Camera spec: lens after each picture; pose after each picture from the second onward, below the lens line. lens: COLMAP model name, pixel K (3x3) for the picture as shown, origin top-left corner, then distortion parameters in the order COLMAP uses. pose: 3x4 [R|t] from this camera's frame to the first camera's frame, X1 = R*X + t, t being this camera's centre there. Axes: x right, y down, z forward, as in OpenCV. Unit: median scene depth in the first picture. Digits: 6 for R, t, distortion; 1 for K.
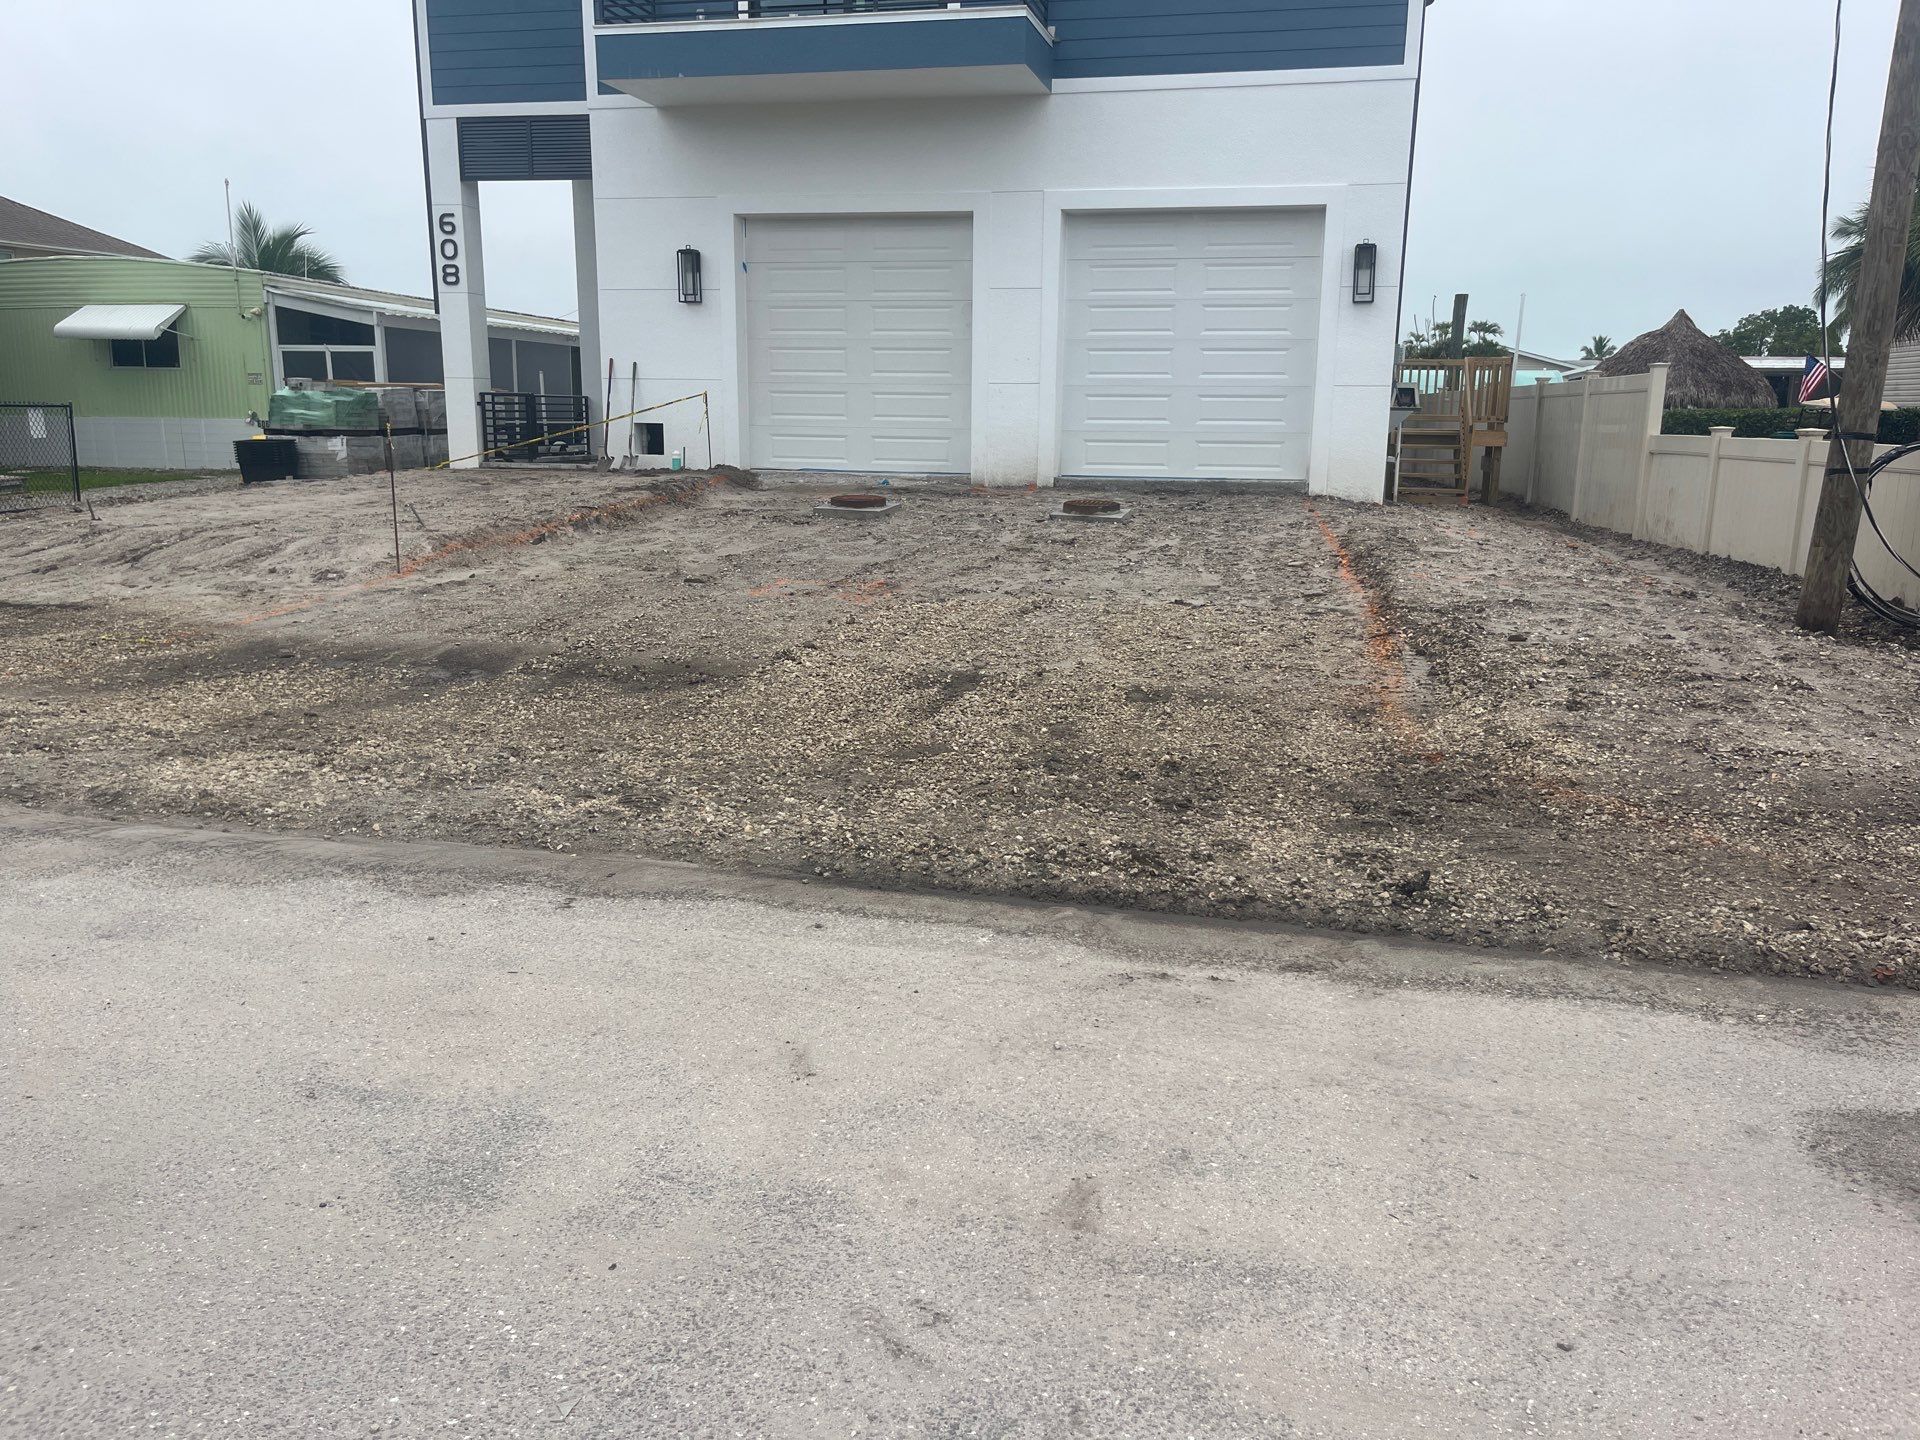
lens RADIAL K [[1426.5, 0, 962.0], [0, 1426.5, 710.5], [0, 0, 1]] dist [0.014928, -0.006877]
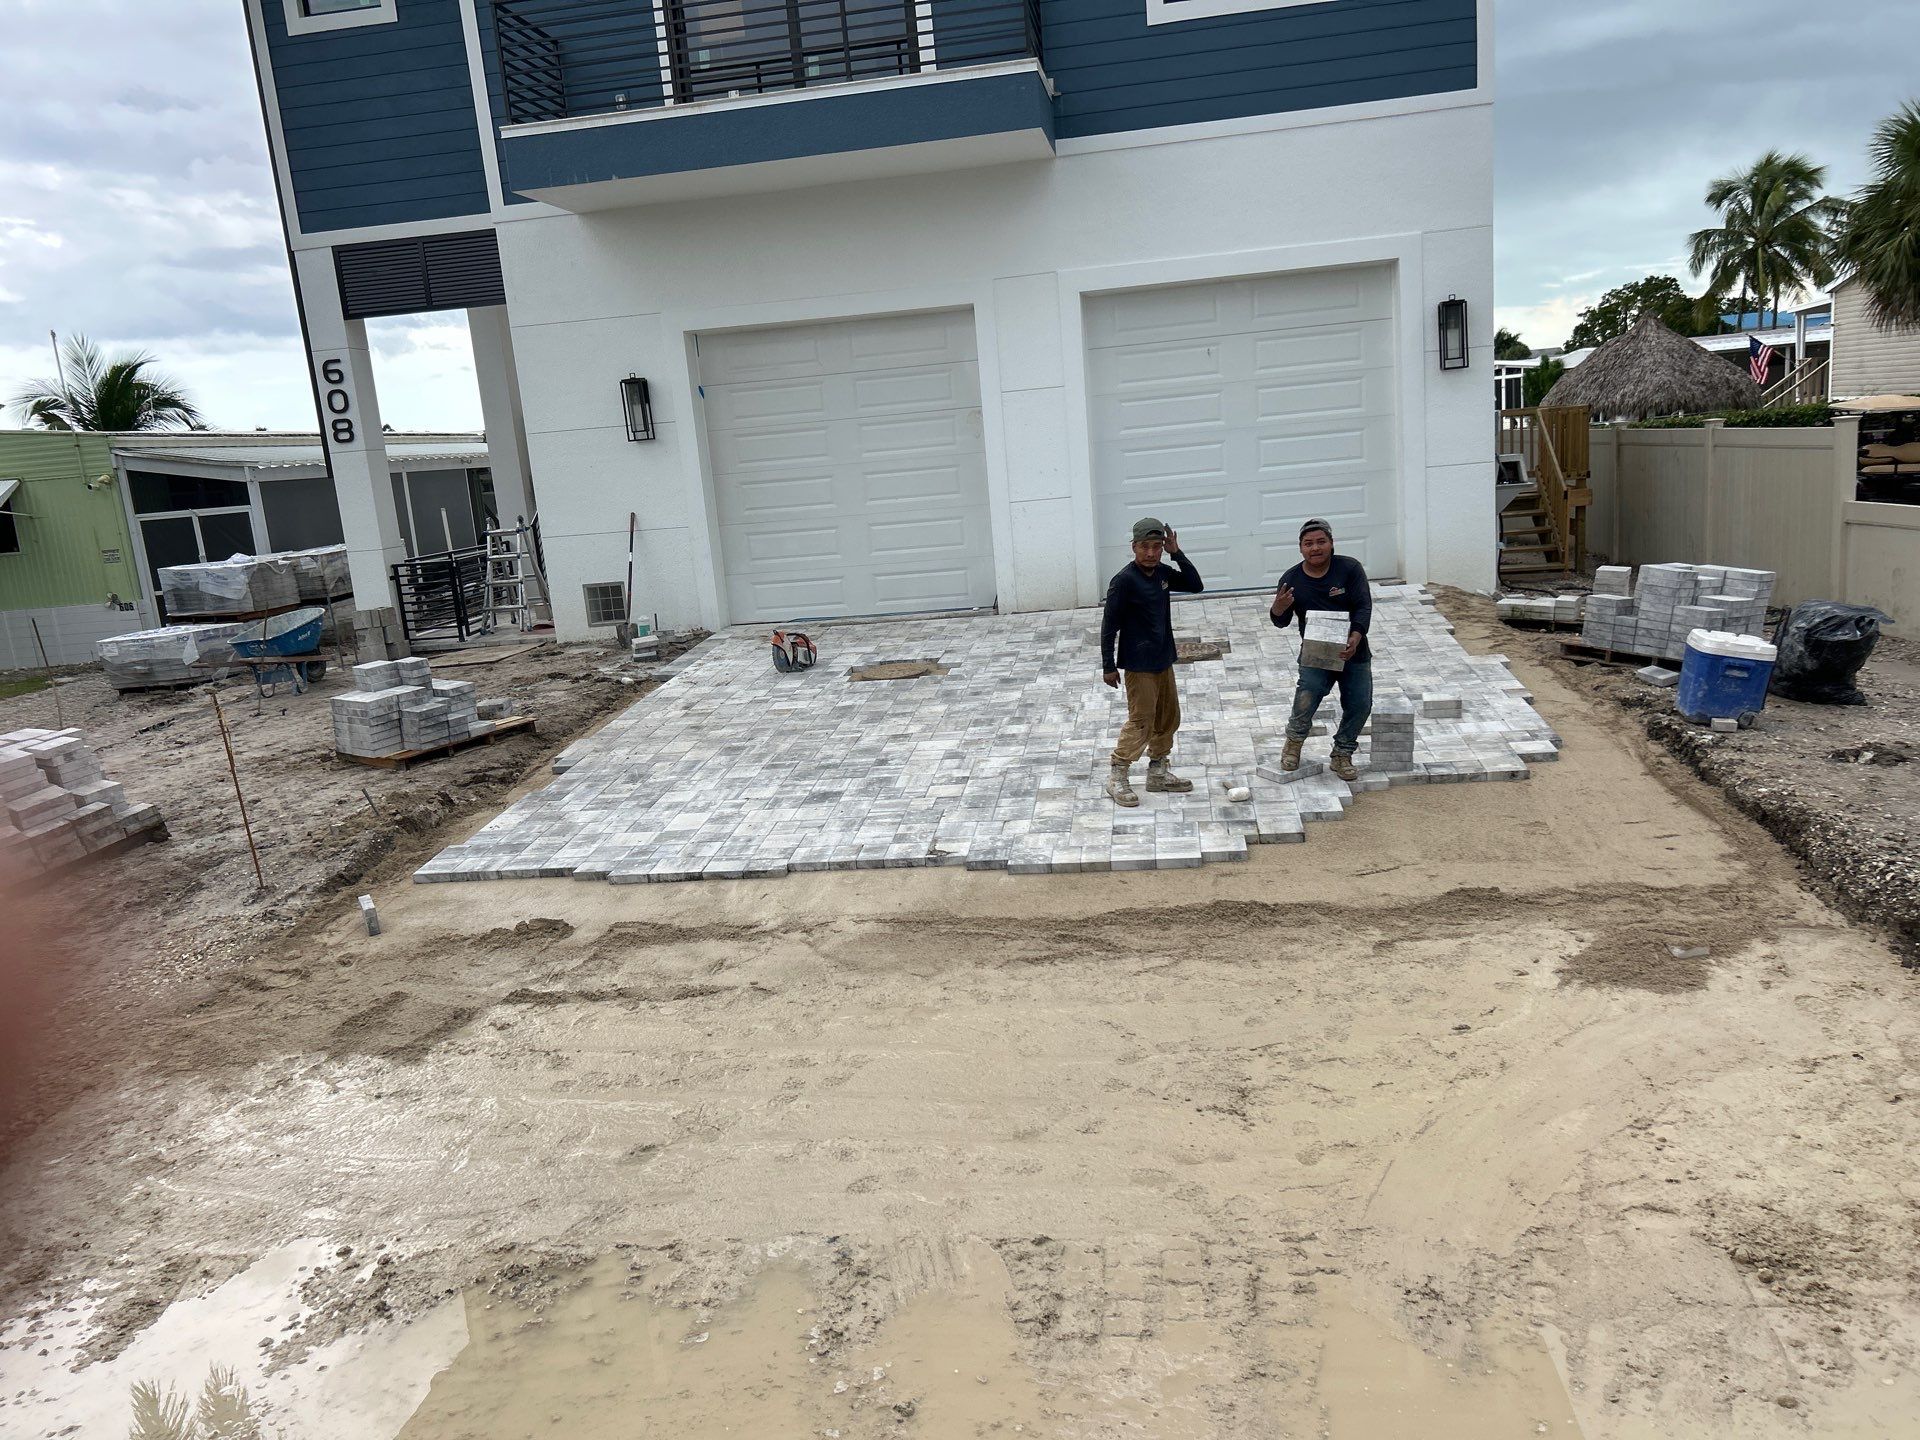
lens RADIAL K [[1426.5, 0, 946.3], [0, 1426.5, 727.8], [0, 0, 1]] dist [0.014928, -0.006877]
pose [[0.991835, -0.112980, 0.059144, -0.077599], [0.113674, 0.993482, -0.008497, -0.086187], [-0.057799, 0.015150, 0.998213, 0.149316]]
